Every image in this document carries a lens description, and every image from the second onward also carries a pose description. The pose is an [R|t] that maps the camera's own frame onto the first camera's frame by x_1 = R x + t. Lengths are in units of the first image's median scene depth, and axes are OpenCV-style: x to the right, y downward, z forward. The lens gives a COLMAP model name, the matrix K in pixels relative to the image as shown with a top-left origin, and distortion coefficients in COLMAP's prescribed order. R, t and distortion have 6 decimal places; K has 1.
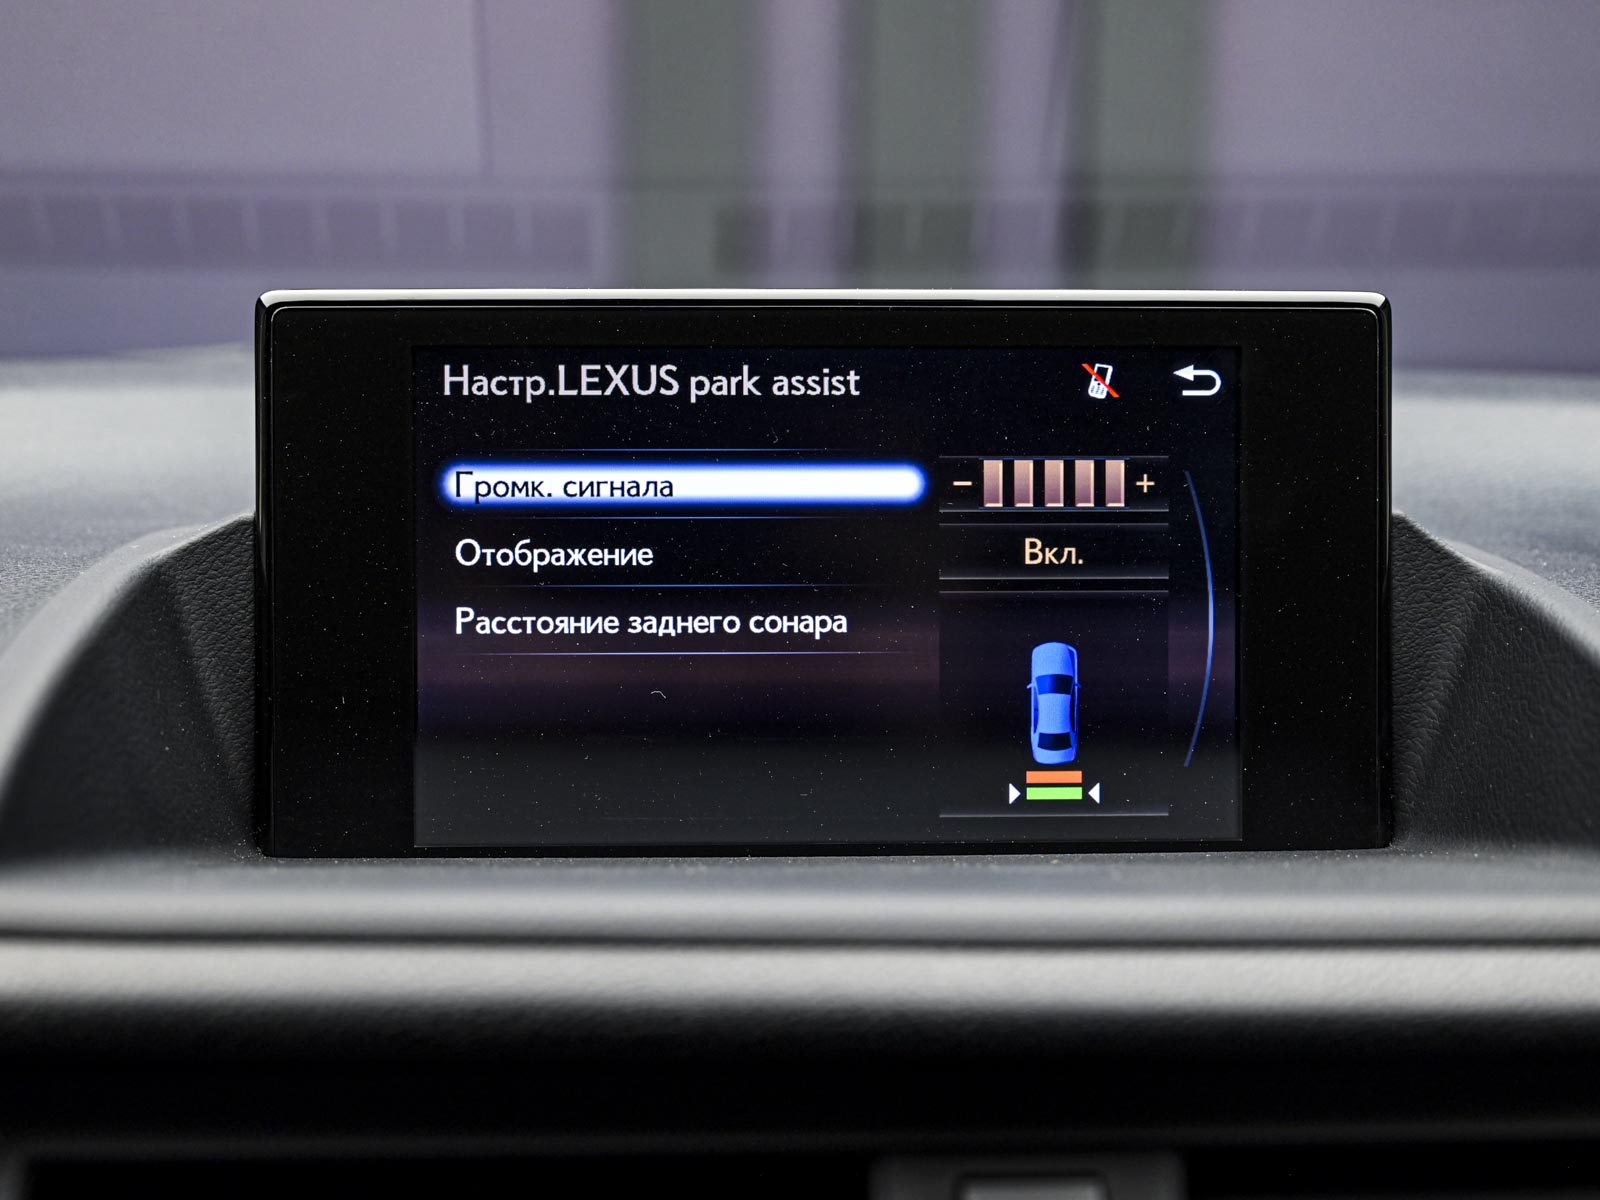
lens RADIAL K [[2520.2, 0, 800.0], [0, 2520.2, 600.0], [0, 0, 1]] dist [-0.011654, -0.021650]
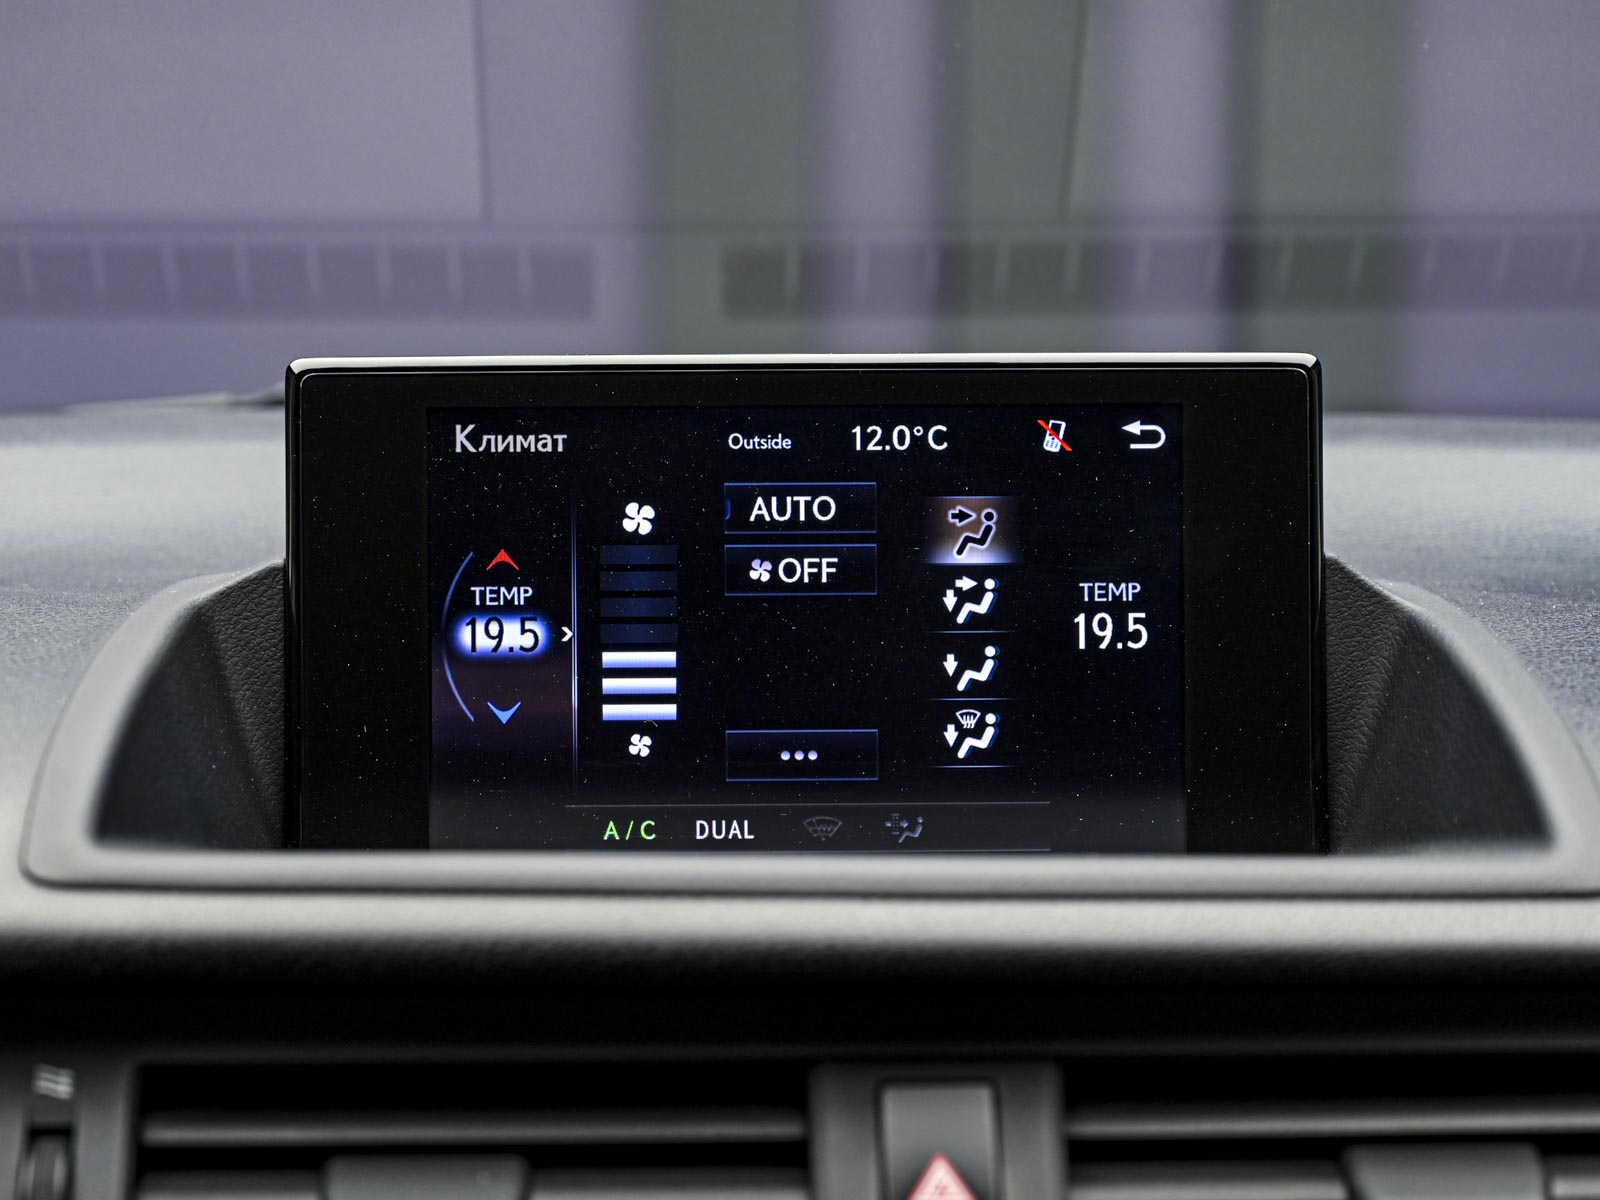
lens RADIAL K [[3237.5, 0, 800.0], [0, 3237.5, 600.0], [0, 0, 1]] dist [0.001347, -0.067199]
pose [[0.999731, -0.004544, -0.022728, 0.041051], [0.003873, 0.999558, -0.029472, 0.025559], [0.022852, 0.029376, 0.999307, -0.409256]]
